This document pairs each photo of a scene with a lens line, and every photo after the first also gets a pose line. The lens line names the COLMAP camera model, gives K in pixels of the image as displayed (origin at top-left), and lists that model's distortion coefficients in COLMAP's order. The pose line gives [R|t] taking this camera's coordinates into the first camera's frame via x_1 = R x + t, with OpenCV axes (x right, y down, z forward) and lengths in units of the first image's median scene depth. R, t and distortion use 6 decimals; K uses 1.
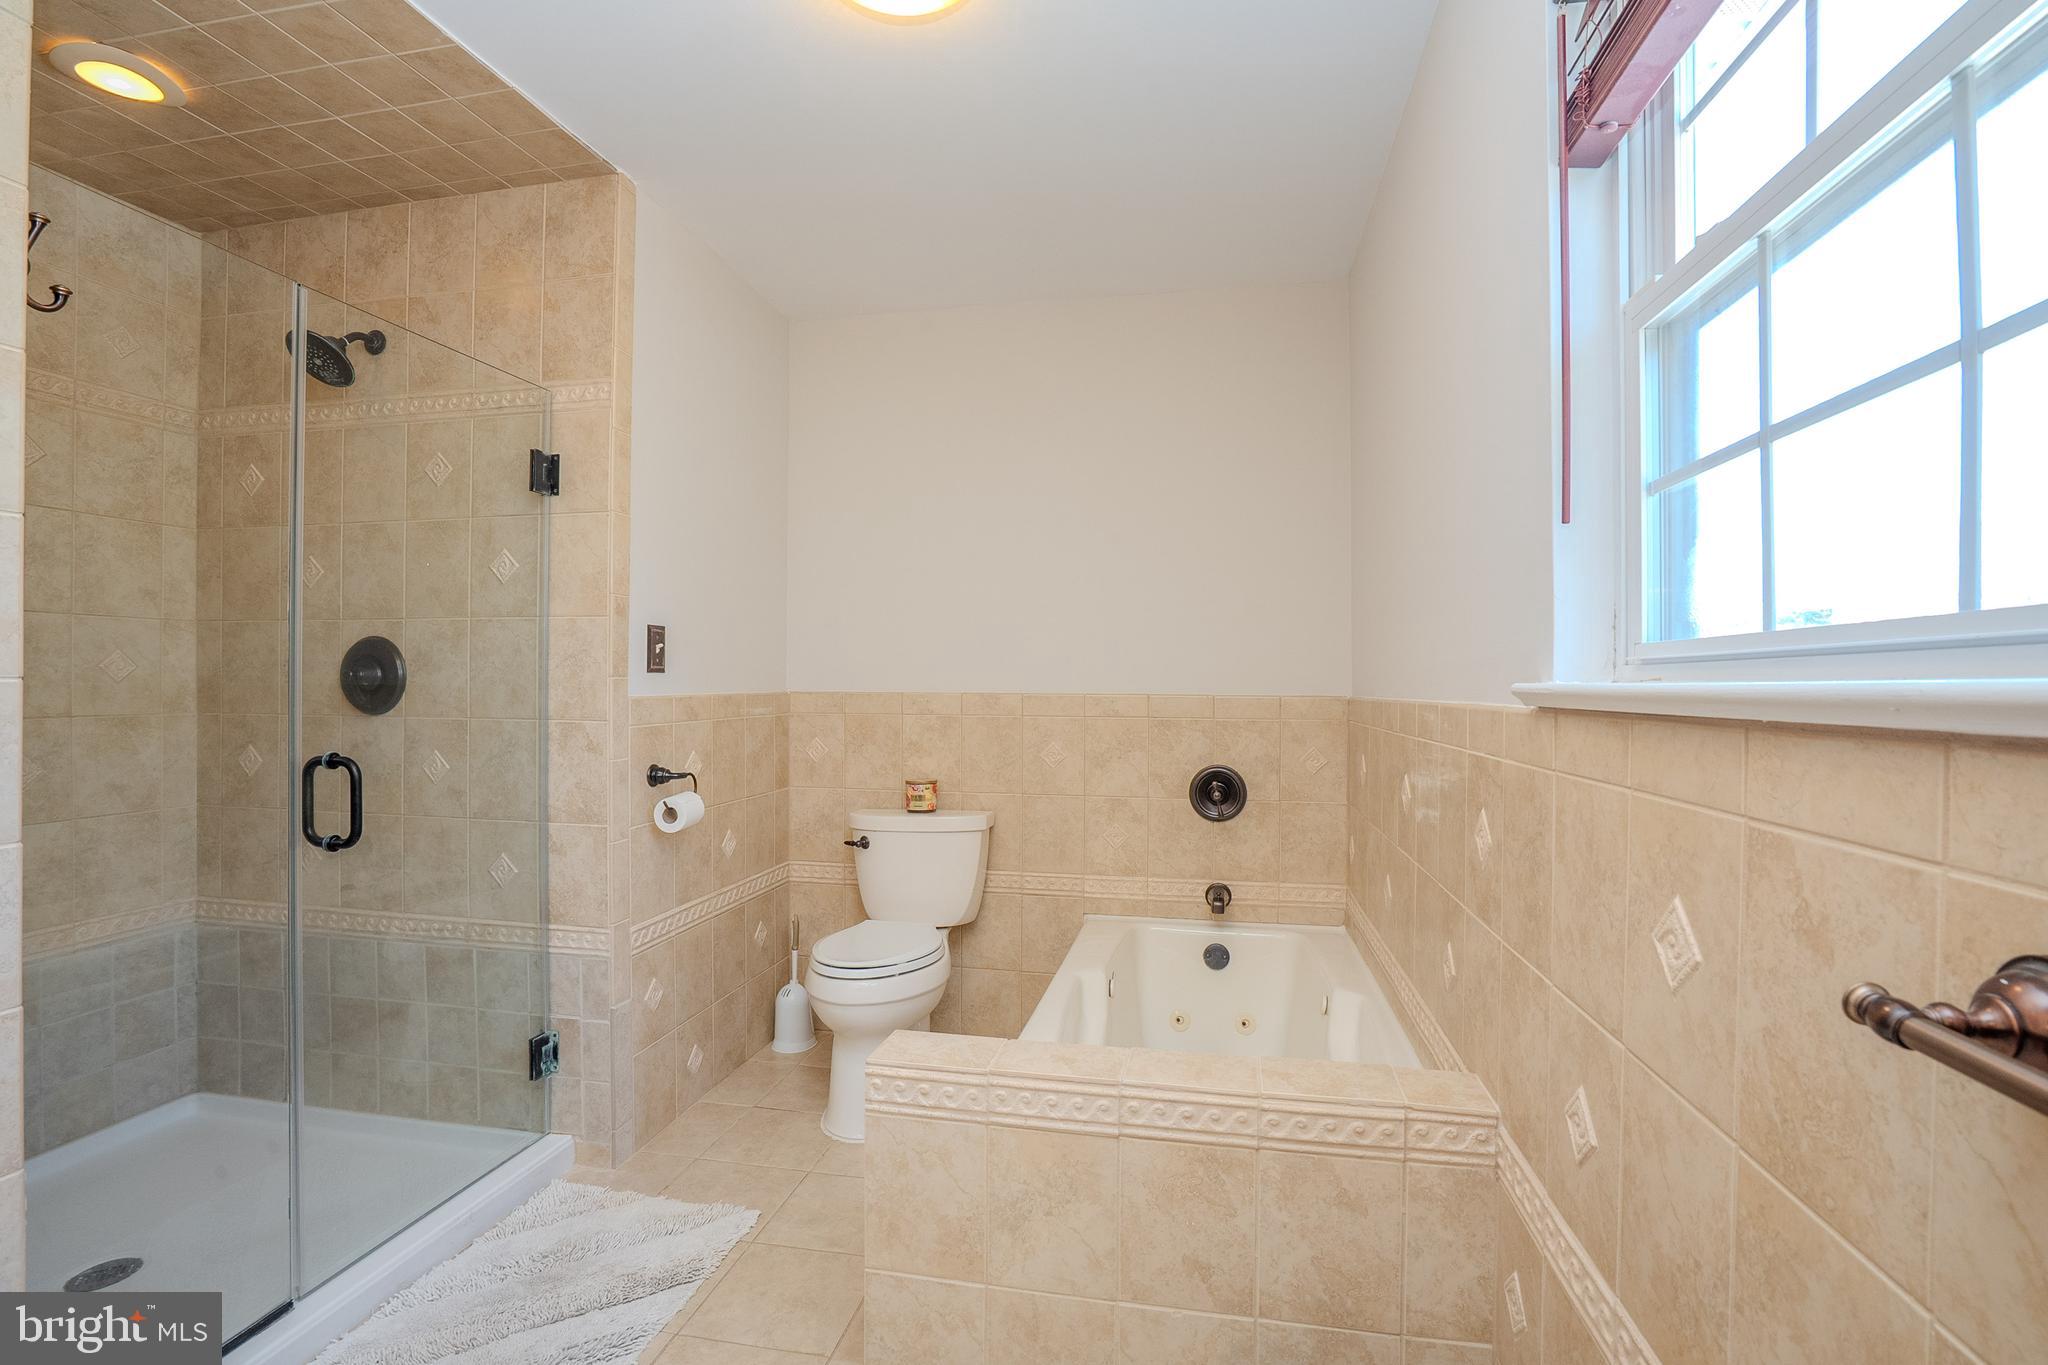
lens RADIAL K [[940.2, 0, 1018.1], [0, 940.2, 692.6], [0, 0, 1]] dist [-0.056080, 0.017447]
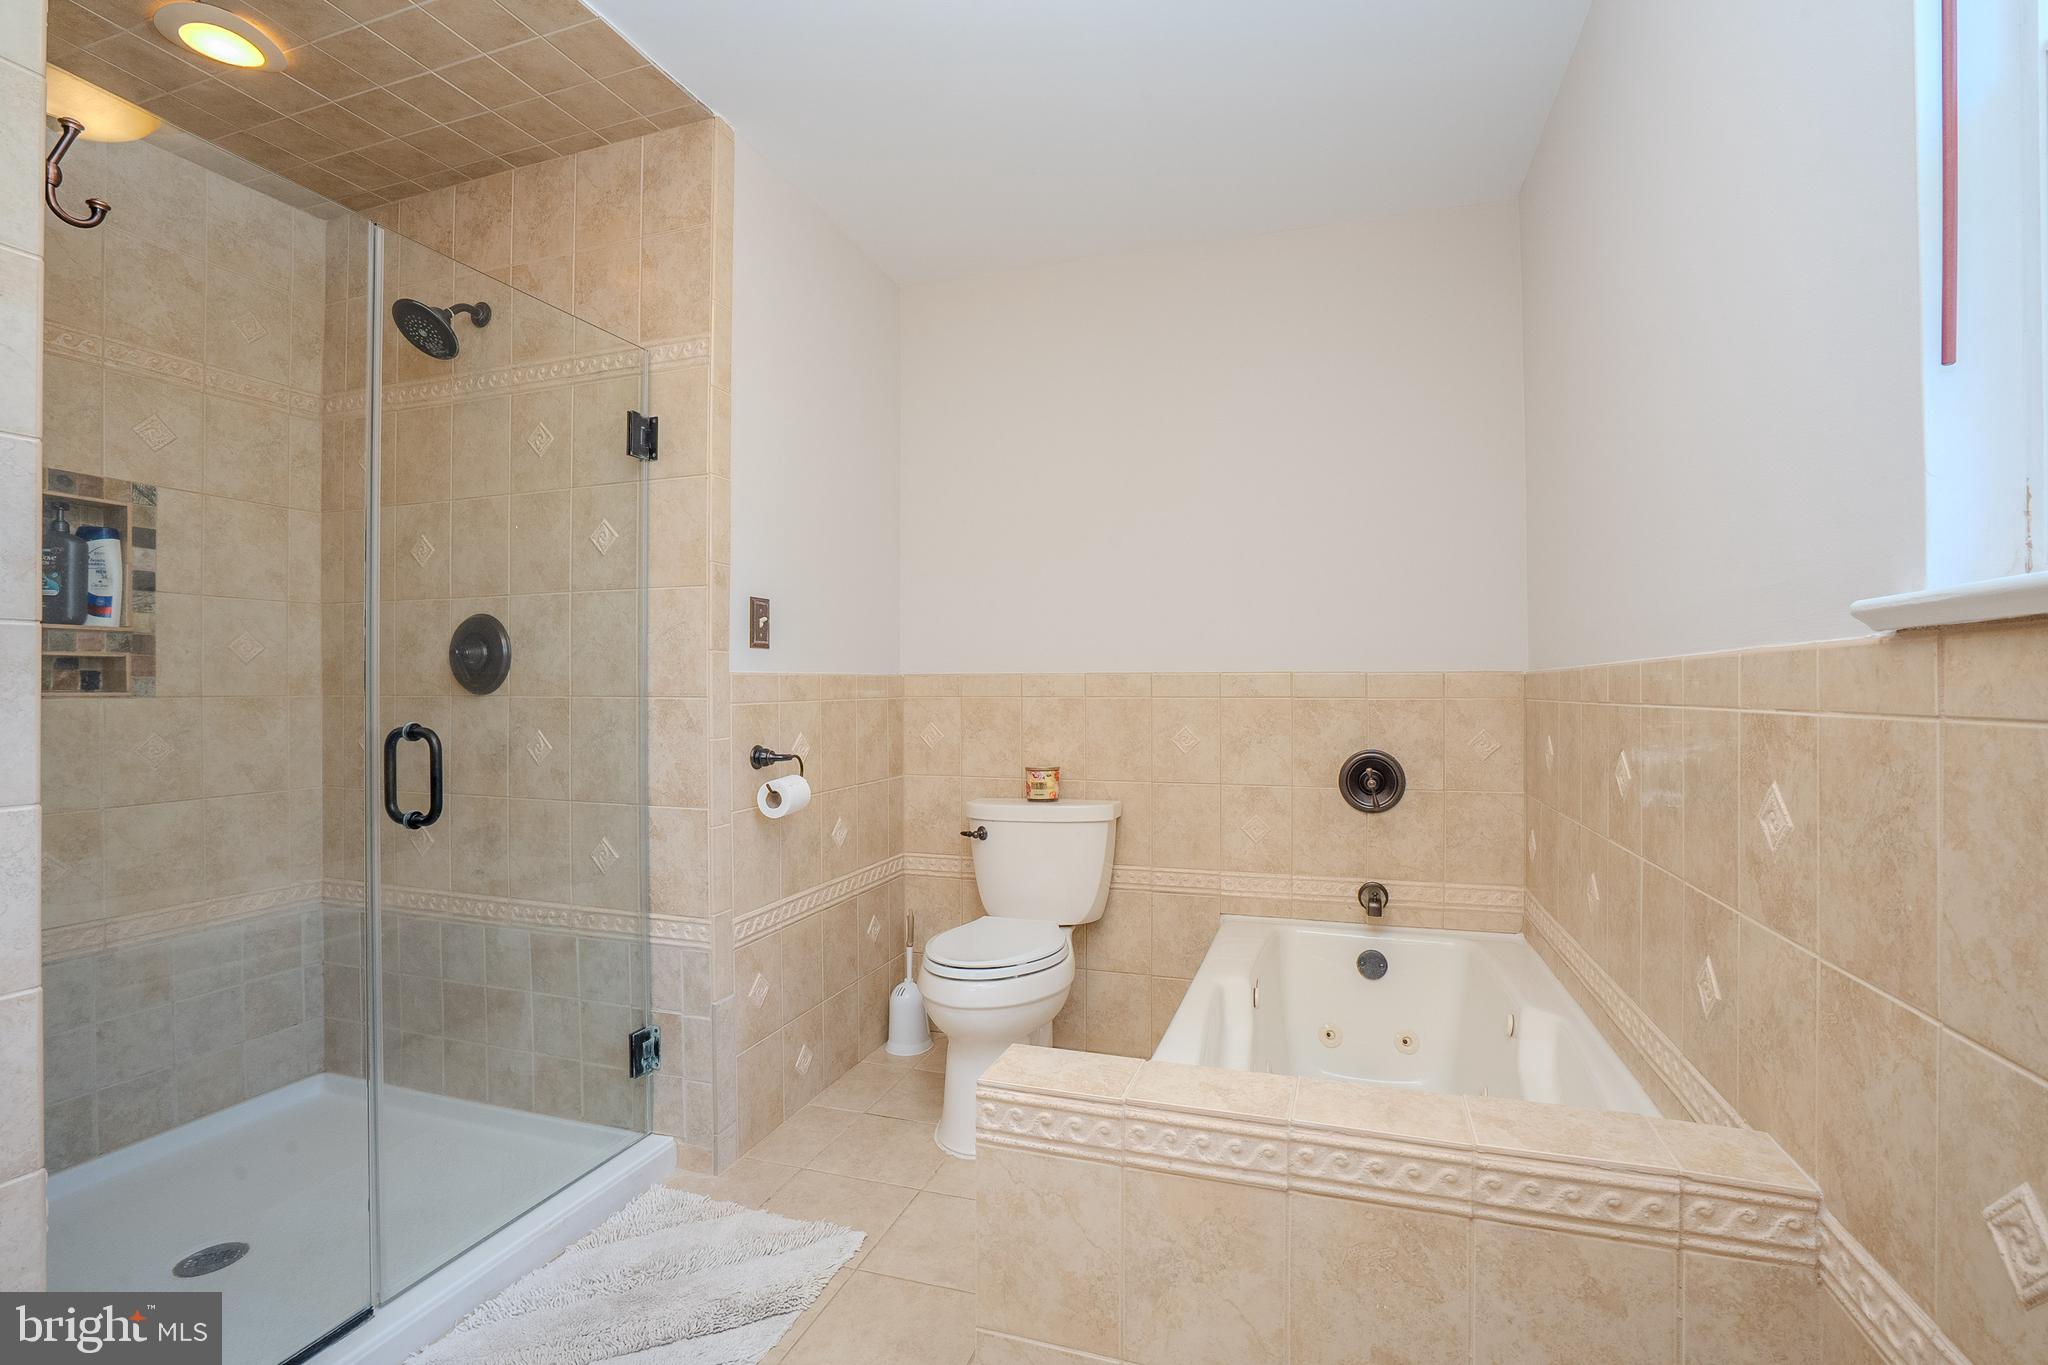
lens RADIAL K [[940.2, 0, 1018.4], [0, 940.2, 686.8], [0, 0, 1]] dist [-0.056080, 0.017447]
pose [[0.991805, -0.007514, -0.127543, -0.010096], [0.006865, 0.999961, -0.005533, 0.027226], [0.127579, 0.004612, 0.991818, 0.105064]]
